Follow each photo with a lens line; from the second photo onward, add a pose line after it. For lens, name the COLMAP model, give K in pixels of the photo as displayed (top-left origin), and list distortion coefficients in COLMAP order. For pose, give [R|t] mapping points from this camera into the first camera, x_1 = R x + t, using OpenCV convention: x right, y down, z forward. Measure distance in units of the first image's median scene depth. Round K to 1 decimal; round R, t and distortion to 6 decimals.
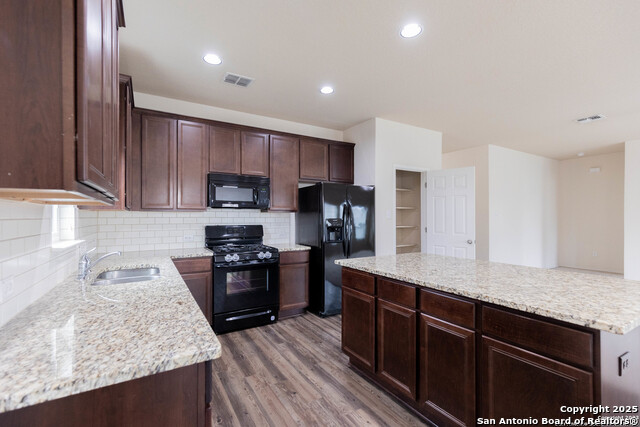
lens RADIAL K [[285.2, 0, 321.3], [0, 285.2, 217.1], [0, 0, 1]] dist [-0.002300, -0.000372]
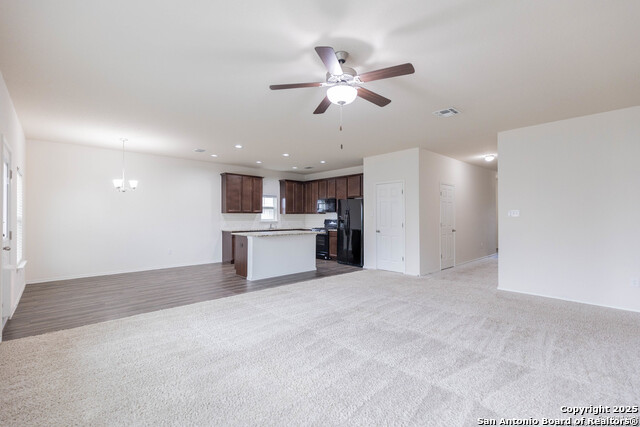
lens RADIAL K [[285.2, 0, 321.3], [0, 285.2, 217.1], [0, 0, 1]] dist [-0.002300, -0.000372]
pose [[0.188605, 0.003952, -0.982045, 2.157664], [-0.002403, 0.999991, 0.003563, 0.002239], [0.982050, 0.001688, 0.188613, 0.503544]]
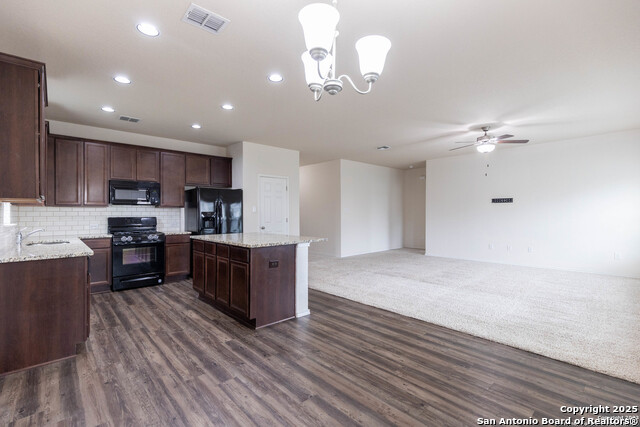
lens RADIAL K [[291.0, 0, 320.0], [0, 291.0, 213.5], [0, 0, 1]] dist [-0.001498, -0.000483]
pose [[0.981493, -0.004522, 0.191446, 0.339761], [0.005001, 0.999985, -0.002019, 0.020476], [-0.191434, 0.002939, 0.981501, -0.592407]]
